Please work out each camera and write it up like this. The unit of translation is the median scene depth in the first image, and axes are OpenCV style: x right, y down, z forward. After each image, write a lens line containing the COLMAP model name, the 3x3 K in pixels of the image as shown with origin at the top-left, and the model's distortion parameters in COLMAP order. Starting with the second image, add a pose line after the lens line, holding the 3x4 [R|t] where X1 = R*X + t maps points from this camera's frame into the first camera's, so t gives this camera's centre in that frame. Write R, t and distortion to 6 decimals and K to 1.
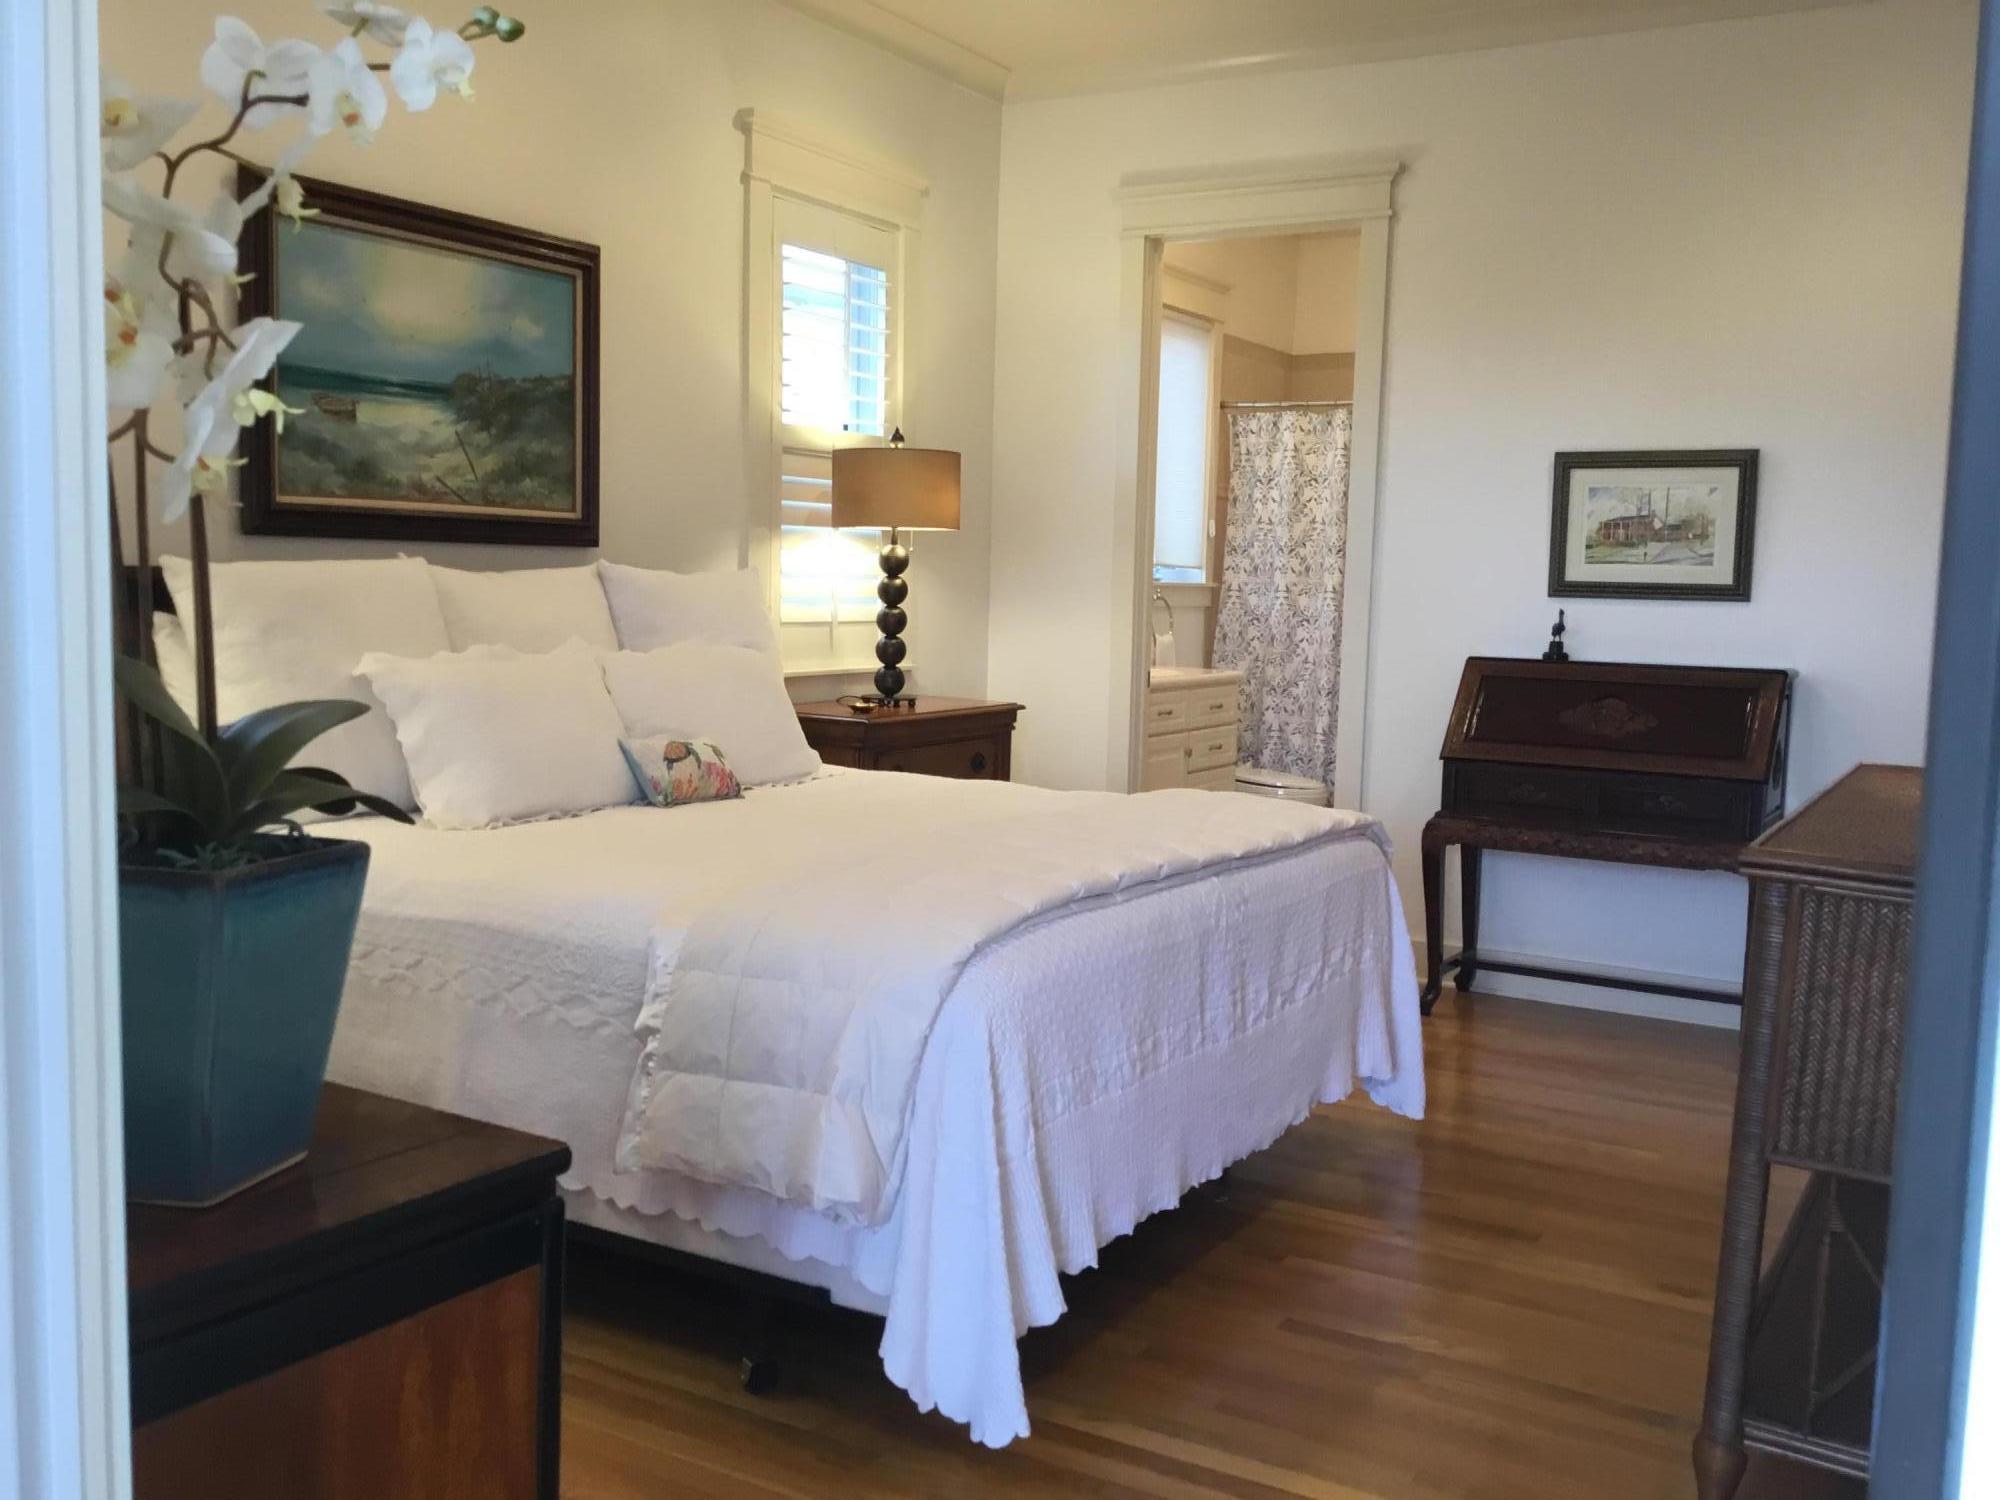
lens RADIAL K [[1807.2, 0, 1024.4], [0, 1807.2, 742.5], [0, 0, 1]] dist [0.071414, -0.004514]
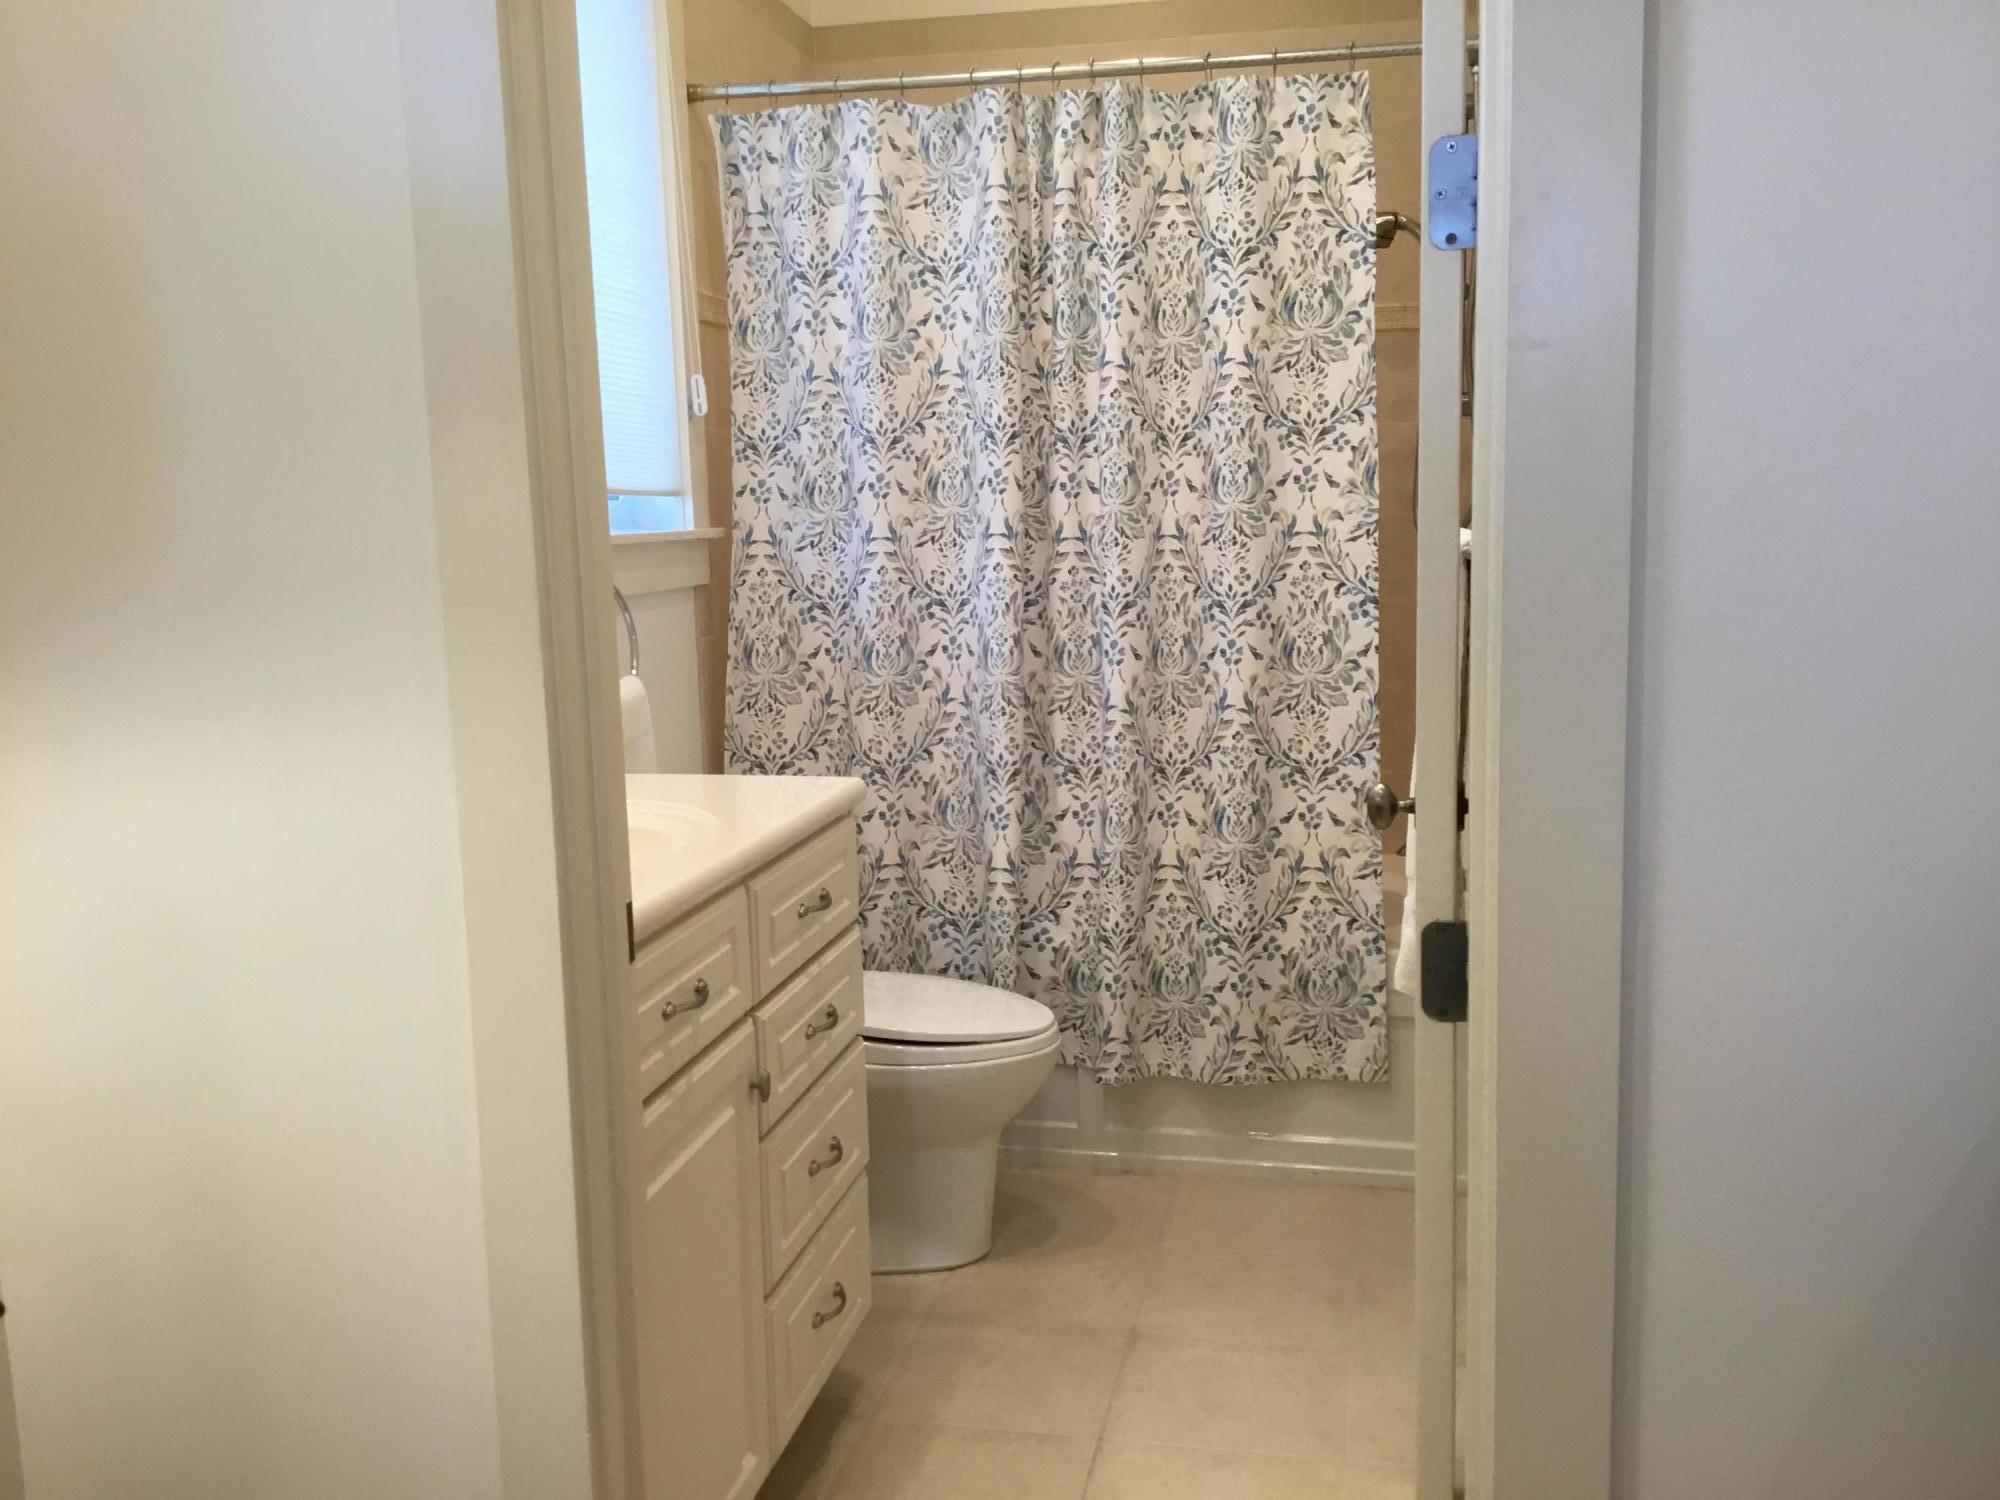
lens RADIAL K [[1807.2, 0, 1024.4], [0, 1807.2, 742.5], [0, 0, 1]] dist [0.071414, -0.004514]
pose [[0.944181, -0.096363, 0.315019, 0.036244], [0.082506, 0.994955, 0.057065, -0.057509], [-0.318929, -0.027889, 0.947368, 0.585338]]
